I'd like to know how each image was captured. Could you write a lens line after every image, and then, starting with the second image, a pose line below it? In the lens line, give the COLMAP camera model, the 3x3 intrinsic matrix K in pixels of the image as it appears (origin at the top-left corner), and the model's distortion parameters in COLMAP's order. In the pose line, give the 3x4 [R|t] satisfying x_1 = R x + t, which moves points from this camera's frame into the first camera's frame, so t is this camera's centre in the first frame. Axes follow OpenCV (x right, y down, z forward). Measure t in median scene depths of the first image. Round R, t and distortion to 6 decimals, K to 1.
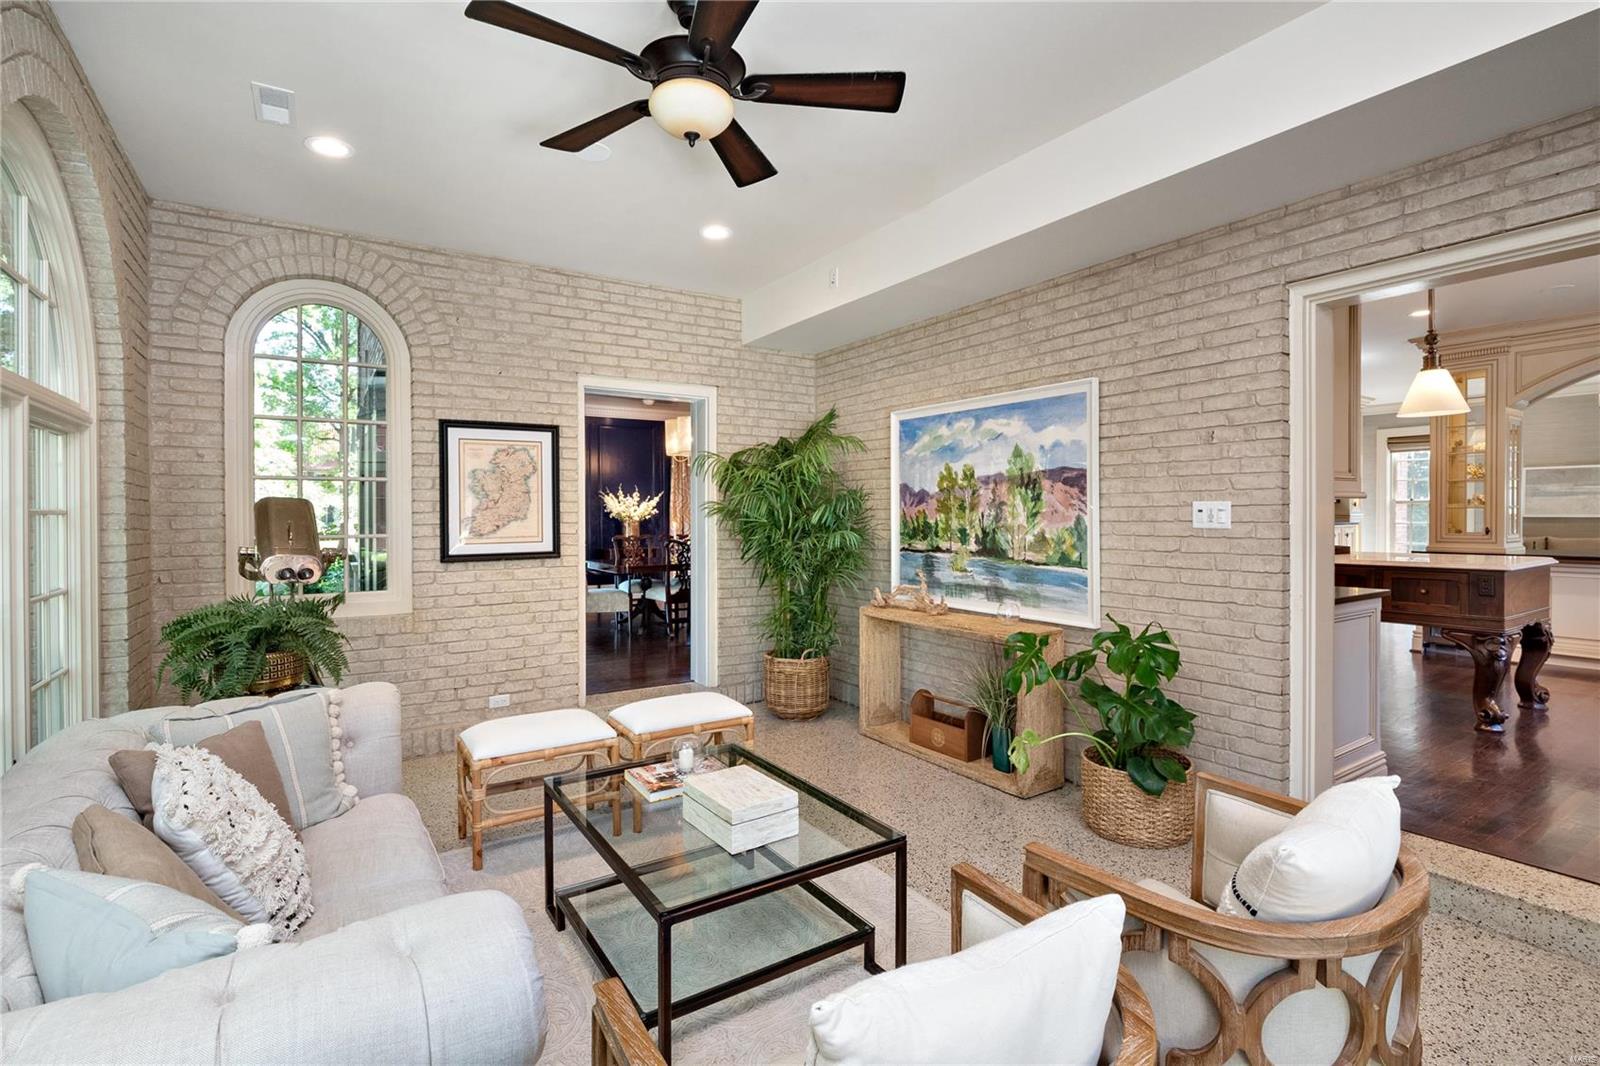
lens RADIAL K [[754.4, 0, 807.2], [0, 754.4, 518.8], [0, 0, 1]] dist [-0.001624, -0.006854]
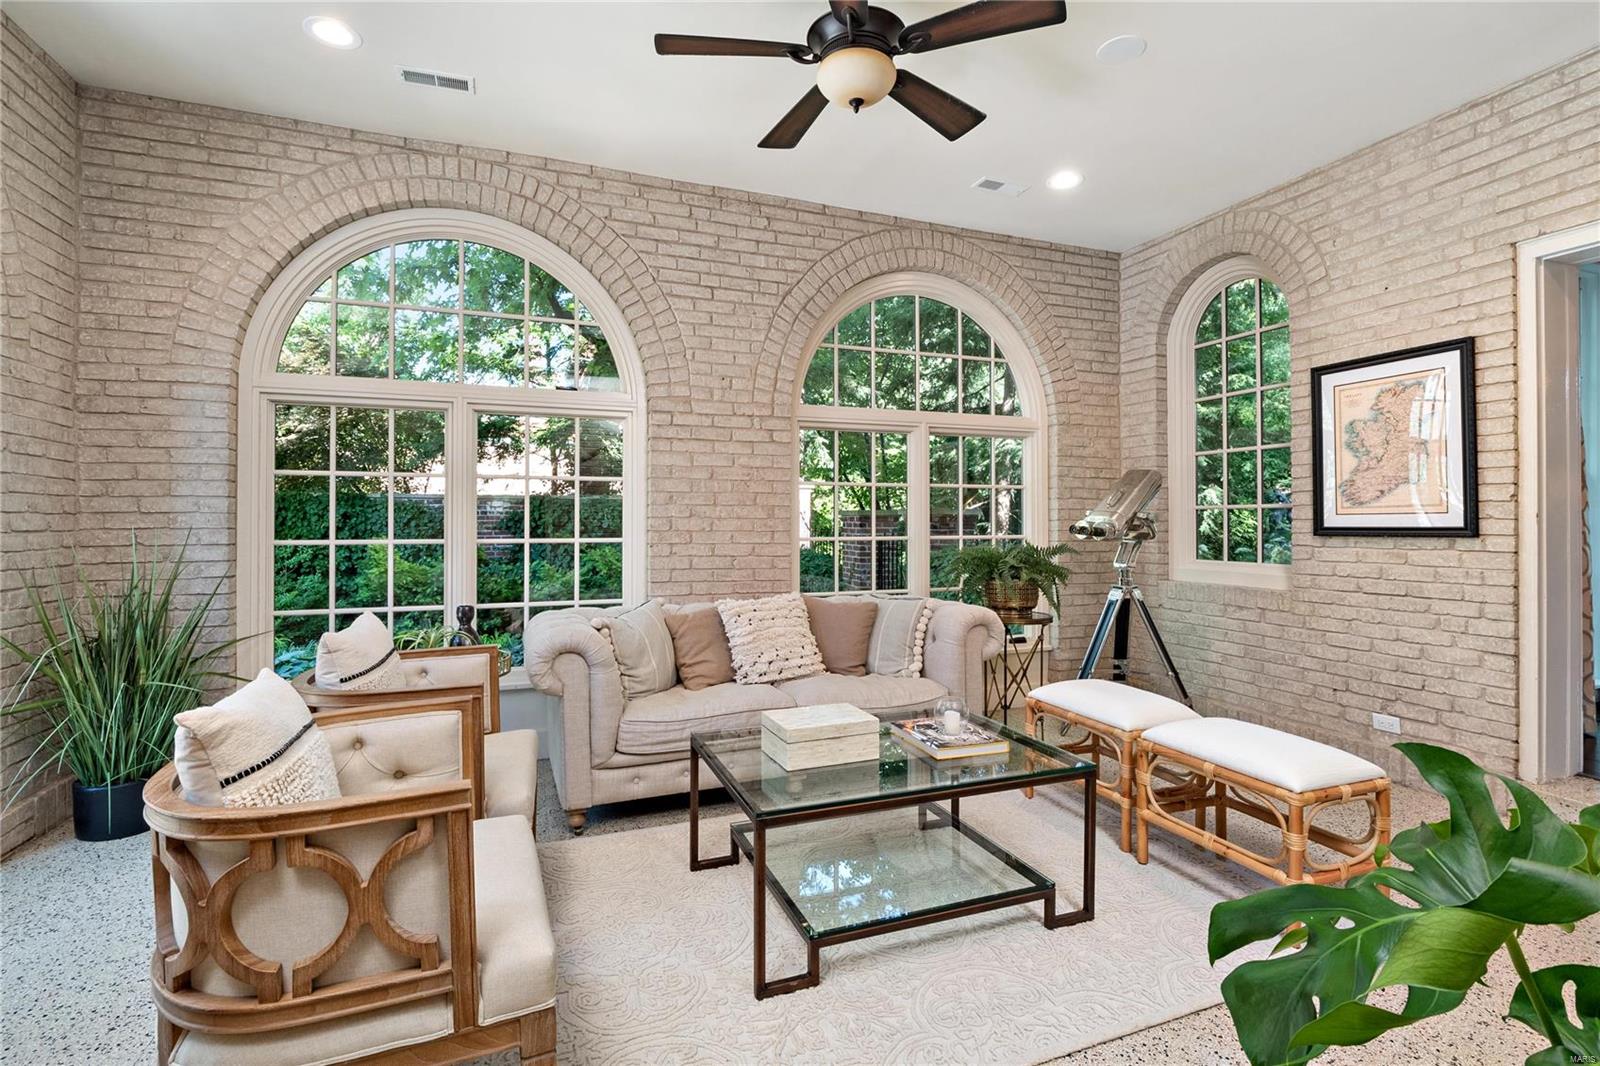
lens RADIAL K [[754.4, 0, 802.2], [0, 754.4, 523.6], [0, 0, 1]] dist [-0.001624, -0.006854]
pose [[-0.223972, 0.006332, -0.974575, 0.460207], [-0.006607, 0.999946, 0.008016, 0.040156], [0.974573, 0.008234, -0.223918, 0.603212]]
